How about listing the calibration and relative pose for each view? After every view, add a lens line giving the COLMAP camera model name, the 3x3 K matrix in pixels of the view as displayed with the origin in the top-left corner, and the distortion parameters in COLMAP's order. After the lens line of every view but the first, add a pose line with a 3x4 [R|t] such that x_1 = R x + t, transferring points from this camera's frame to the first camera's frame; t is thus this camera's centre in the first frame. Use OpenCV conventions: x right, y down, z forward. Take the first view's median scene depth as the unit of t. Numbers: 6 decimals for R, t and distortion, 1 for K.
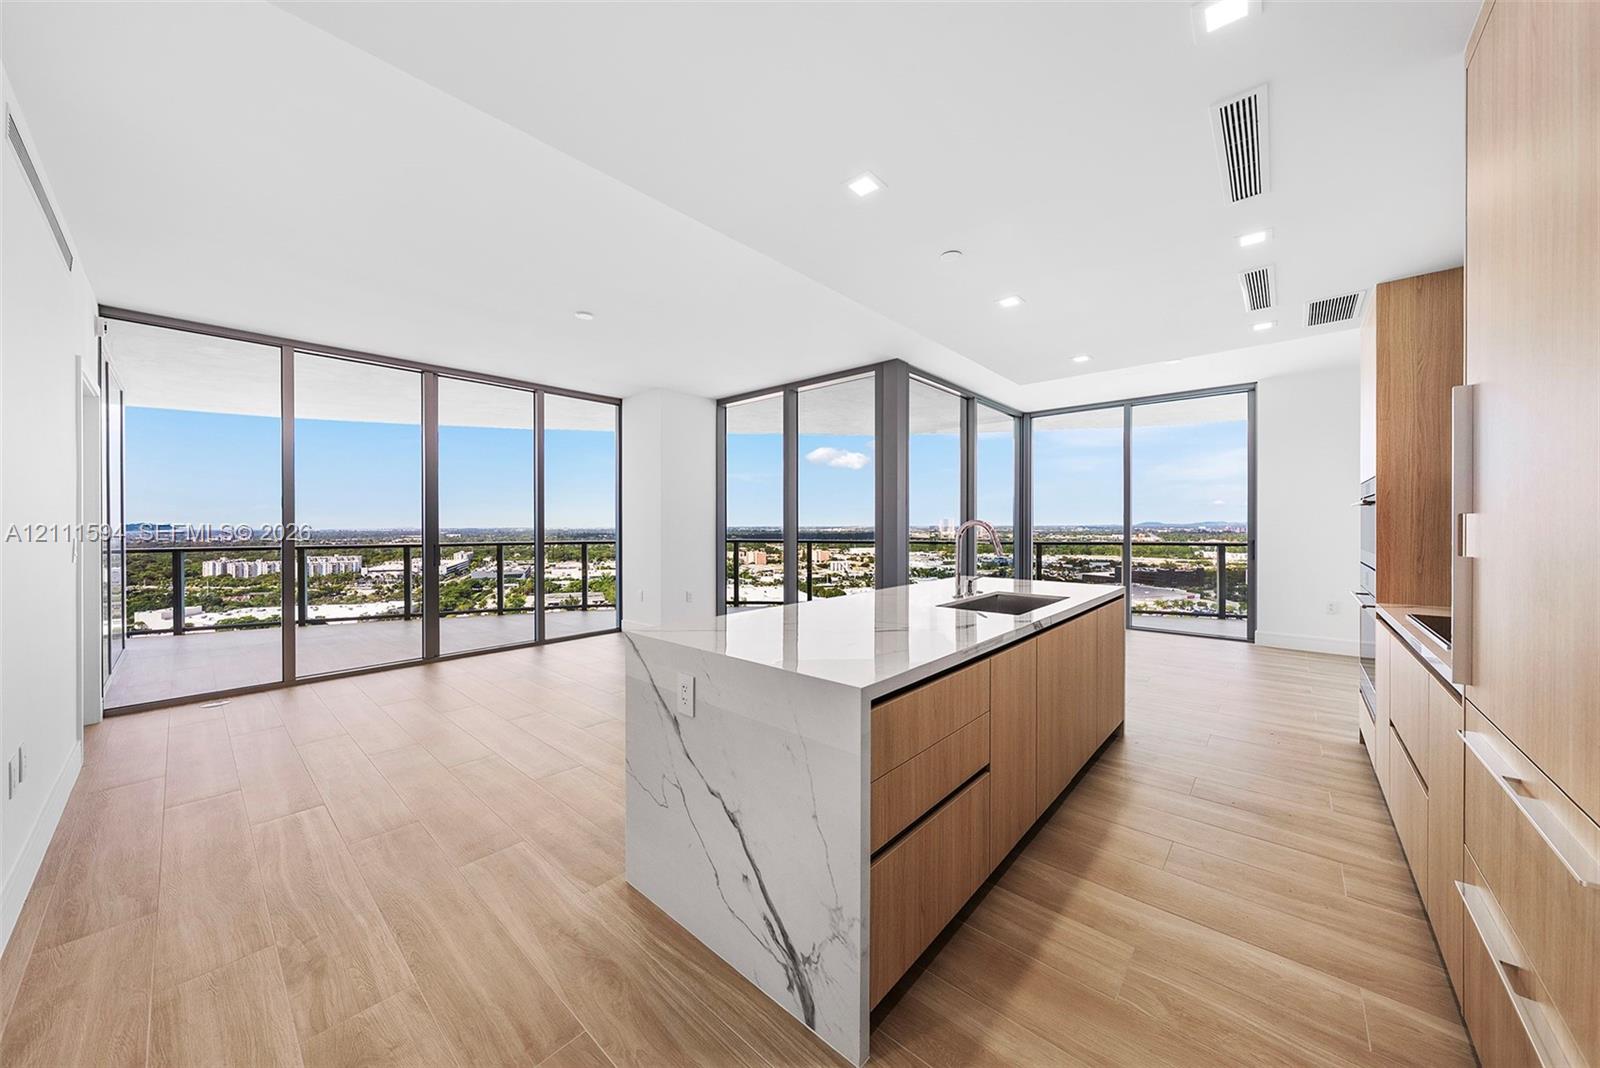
lens RADIAL K [[551.2, 0, 805.5], [0, 551.2, 525.3], [0, 0, 1]] dist [0.000952, 0.000411]
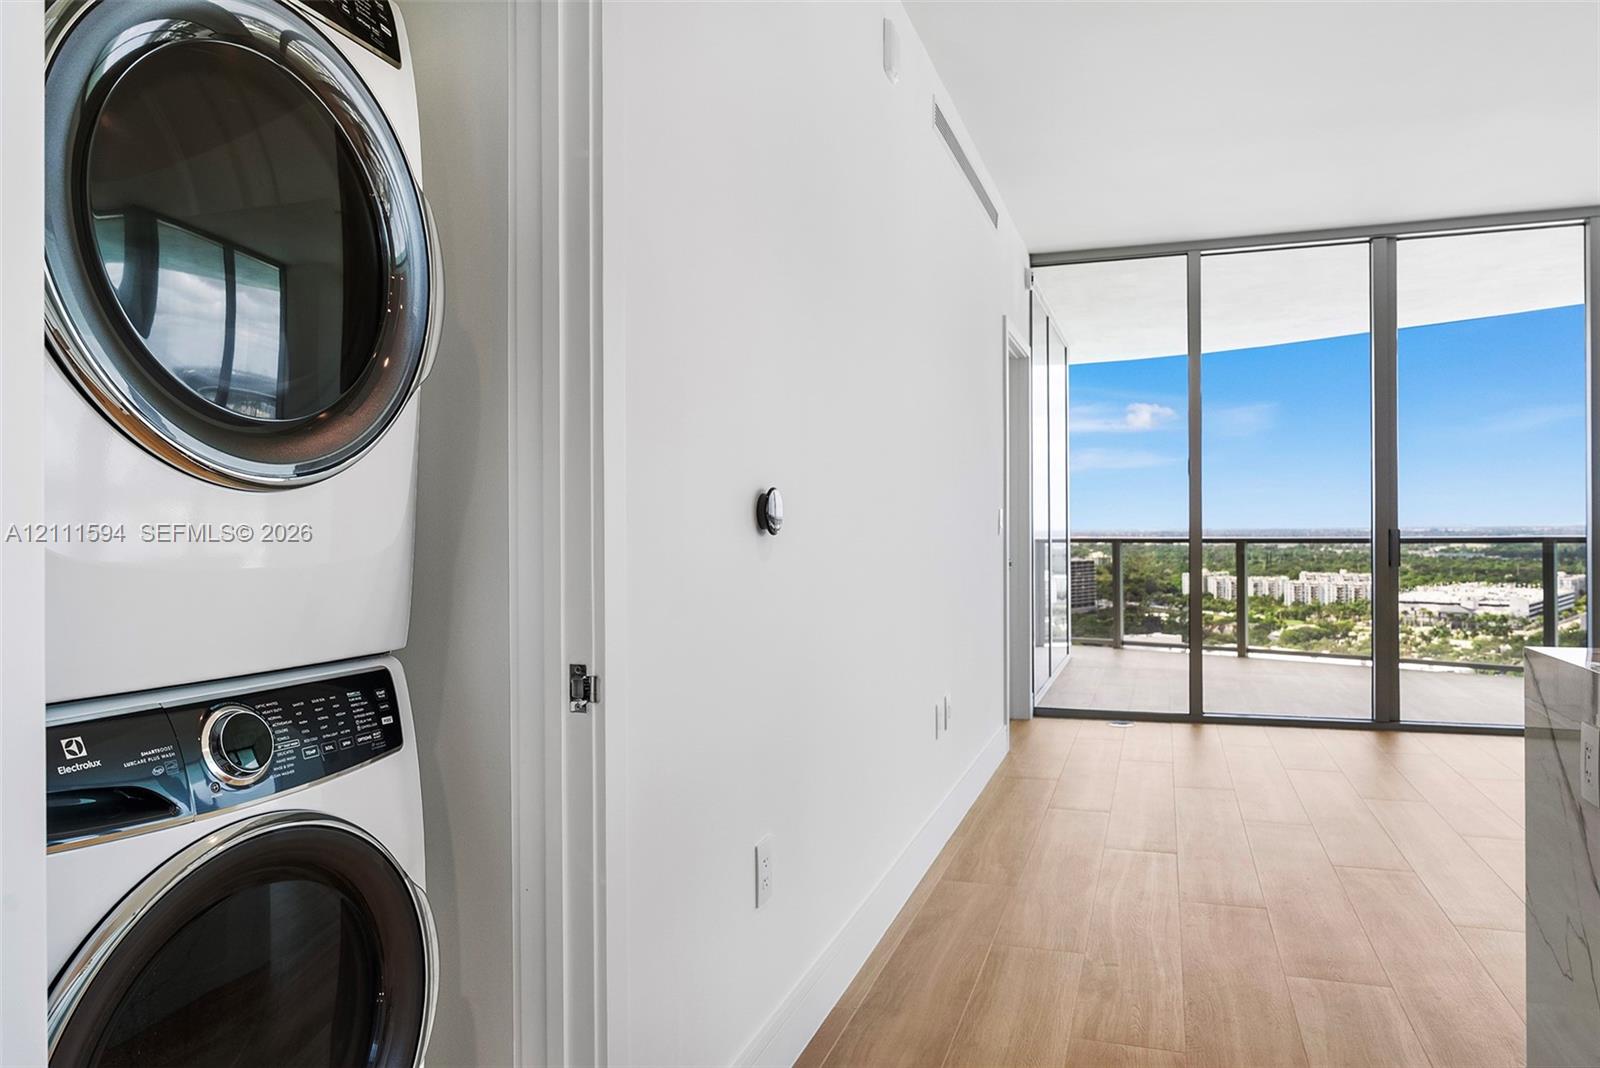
lens RADIAL K [[1087.3, 0, 800.0], [0, 1087.3, 534.0], [0, 0, 1]] dist [-0.000050, 0.000128]
pose [[0.390625, 0.002891, -0.920546, 0.226488], [0.008574, 0.999940, 0.006778, 0.042873], [0.920510, -0.010540, 0.390576, -0.037051]]
